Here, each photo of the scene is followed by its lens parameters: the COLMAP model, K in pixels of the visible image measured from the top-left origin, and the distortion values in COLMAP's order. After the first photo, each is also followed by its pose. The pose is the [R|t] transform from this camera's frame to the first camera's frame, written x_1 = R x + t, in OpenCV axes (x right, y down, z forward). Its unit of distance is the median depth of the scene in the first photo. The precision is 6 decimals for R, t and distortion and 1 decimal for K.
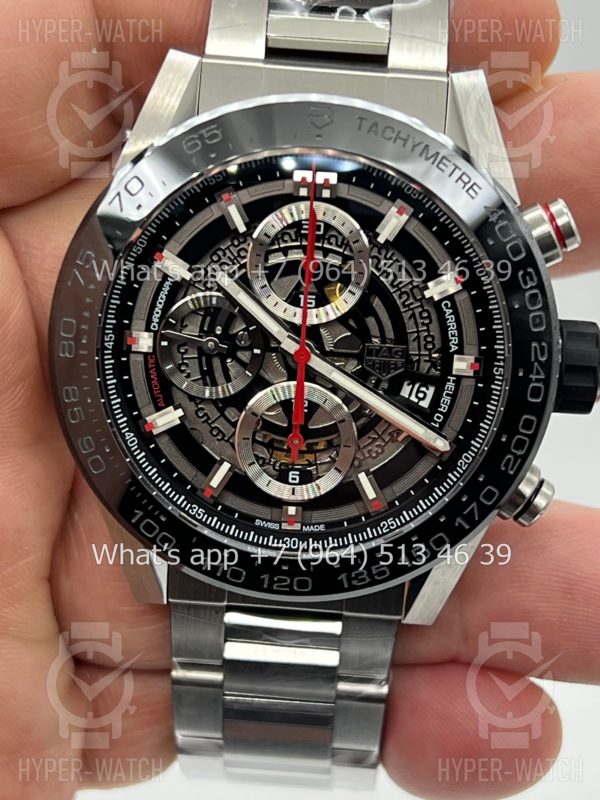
lens RADIAL K [[1873.7, 0, 284.3], [0, 1873.7, 405.7], [0, 0, 1]] dist [0.195791, 0.000000]
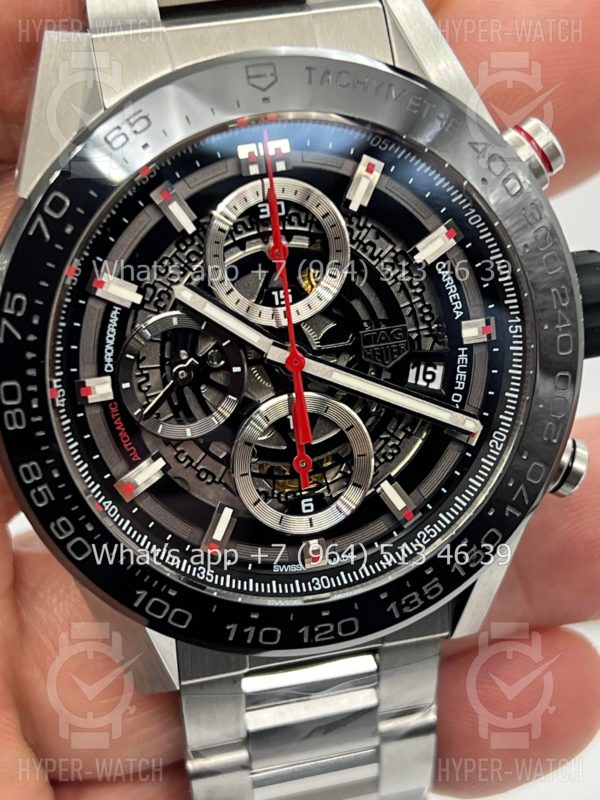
lens RADIAL K [[1873.7, 0, 292.6], [0, 1873.7, 405.7], [0, 0, 1]] dist [0.195791, 0.000000]
pose [[0.953381, -0.227361, 0.198423, -0.159169], [0.222434, 0.973810, 0.047082, -0.046942], [-0.203931, -0.000751, 0.978985, 0.181935]]
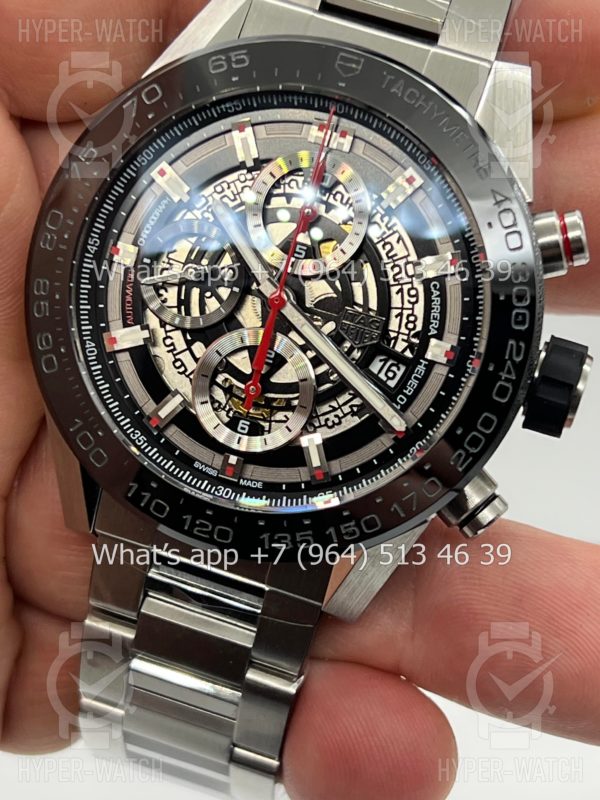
lens RADIAL K [[1873.7, 0, 307.9], [0, 1873.7, 396.7], [0, 0, 1]] dist [0.195791, 0.000000]
pose [[0.966468, 0.230161, -0.113868, 0.145221], [-0.241872, 0.964865, -0.102637, 0.115631], [0.086244, 0.126736, 0.988180, 0.046984]]
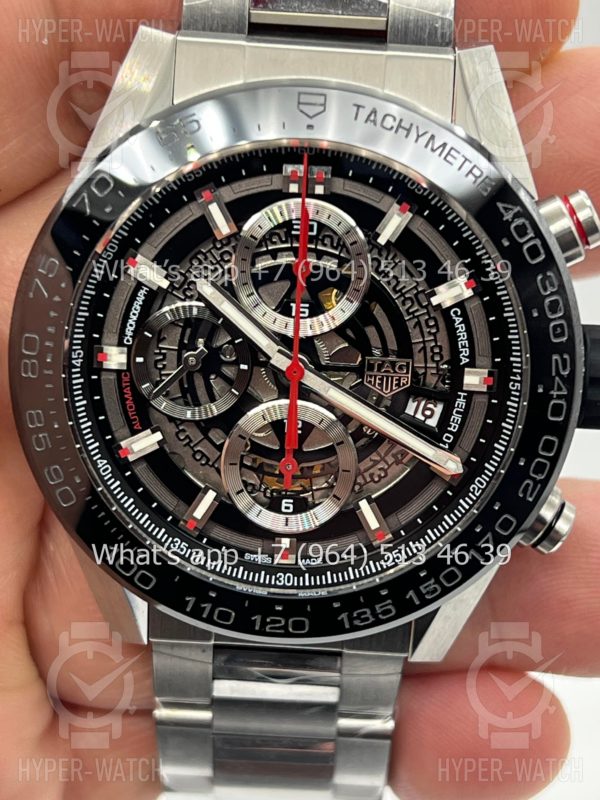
lens RADIAL K [[1873.7, 0, 297.9], [0, 1873.7, 399.8], [0, 0, 1]] dist [0.195791, 0.000000]
pose [[0.999778, -0.014199, 0.015585, -0.003070], [0.013569, 0.999115, 0.039811, -0.048458], [-0.016136, -0.039590, 0.999086, 0.108736]]
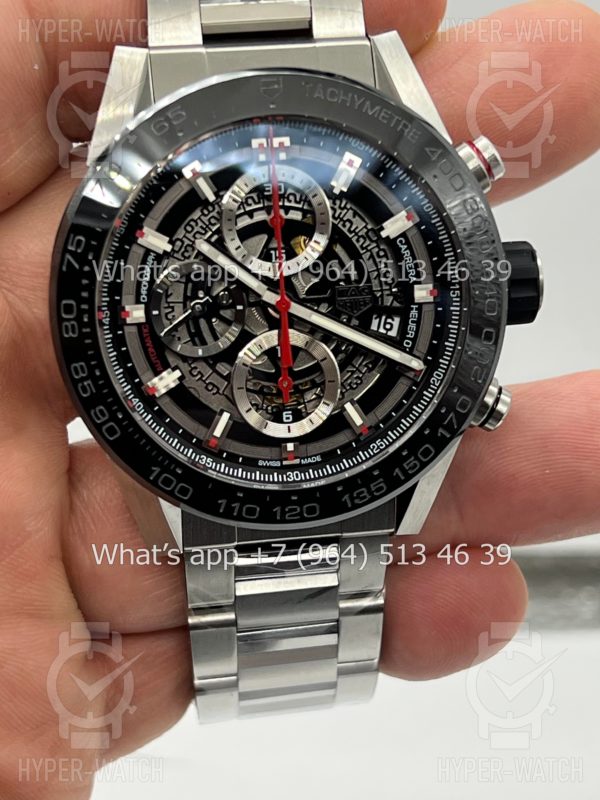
lens RADIAL K [[1873.7, 0, 296.9], [0, 1873.7, 410.3], [0, 0, 1]] dist [0.195791, 0.000000]
pose [[0.976523, -0.151381, 0.153255, -0.159464], [0.153858, 0.988083, -0.004365, 0.040561], [-0.150768, 0.027842, 0.988177, -0.091092]]
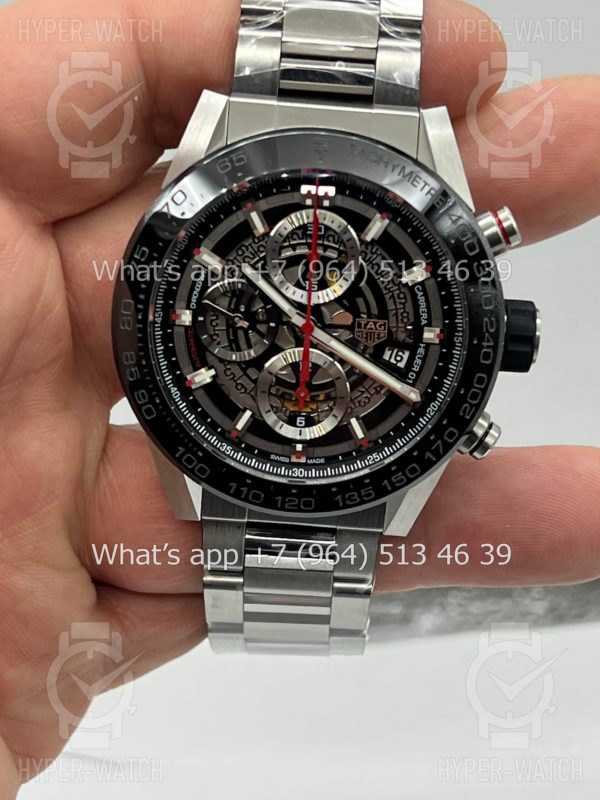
lens RADIAL K [[1873.7, 0, 286.8], [0, 1873.7, 406.4], [0, 0, 1]] dist [0.195791, 0.000000]
pose [[0.999625, -0.002875, 0.027239, -0.040067], [0.002174, 0.999667, 0.025724, -0.005798], [-0.027304, -0.025656, 0.999298, -0.296071]]
